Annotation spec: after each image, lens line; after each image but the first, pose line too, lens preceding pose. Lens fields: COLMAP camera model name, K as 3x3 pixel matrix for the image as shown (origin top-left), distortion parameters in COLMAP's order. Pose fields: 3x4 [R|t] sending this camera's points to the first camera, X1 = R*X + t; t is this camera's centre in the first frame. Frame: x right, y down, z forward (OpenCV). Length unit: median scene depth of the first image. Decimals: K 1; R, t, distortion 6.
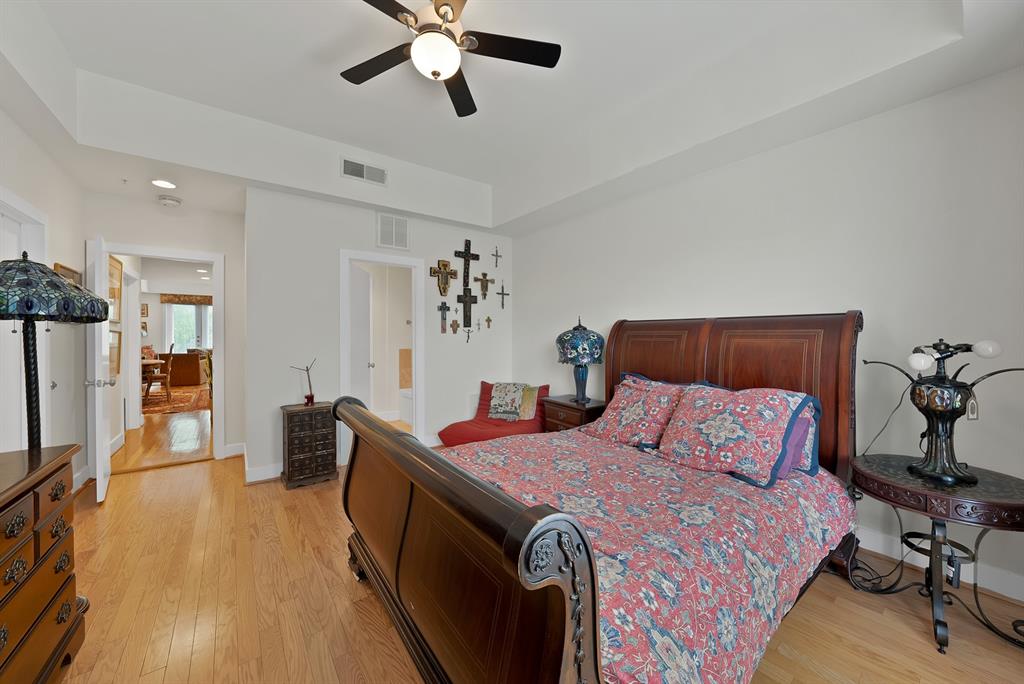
lens RADIAL K [[372.1, 0, 512.0], [0, 372.1, 342.0], [0, 0, 1]] dist [0.000829, 0.000232]
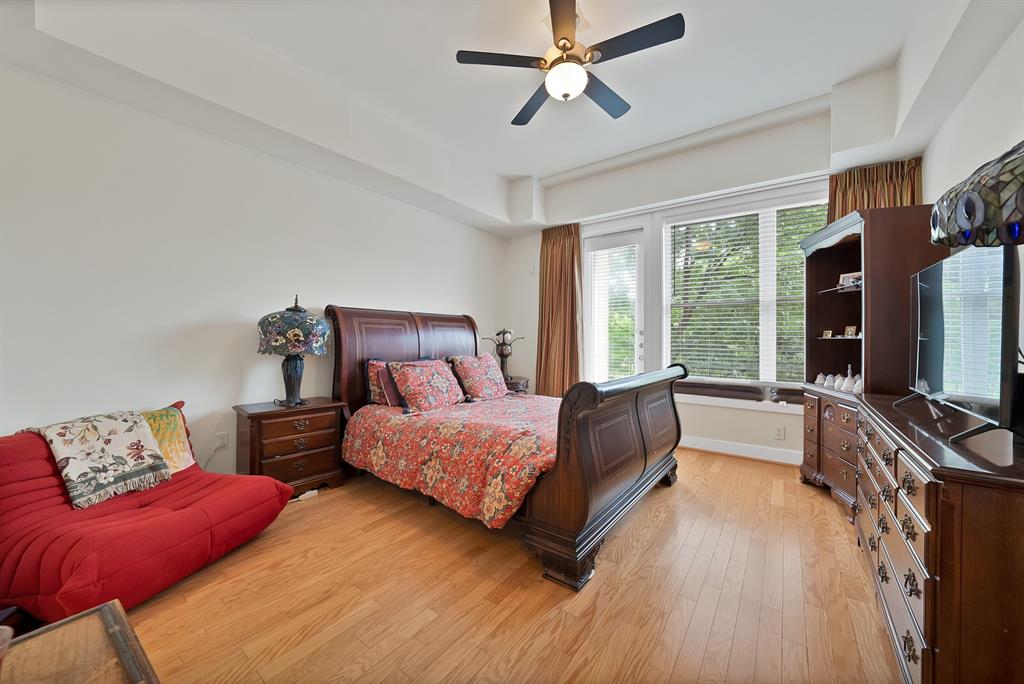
lens RADIAL K [[372.1, 0, 512.0], [0, 372.1, 342.0], [0, 0, 1]] dist [0.000829, 0.000232]
pose [[-0.281204, -0.007723, 0.959617, -0.675340], [0.005930, 0.999935, 0.009785, 0.029644], [-0.959630, 0.008442, -0.281140, 0.790234]]
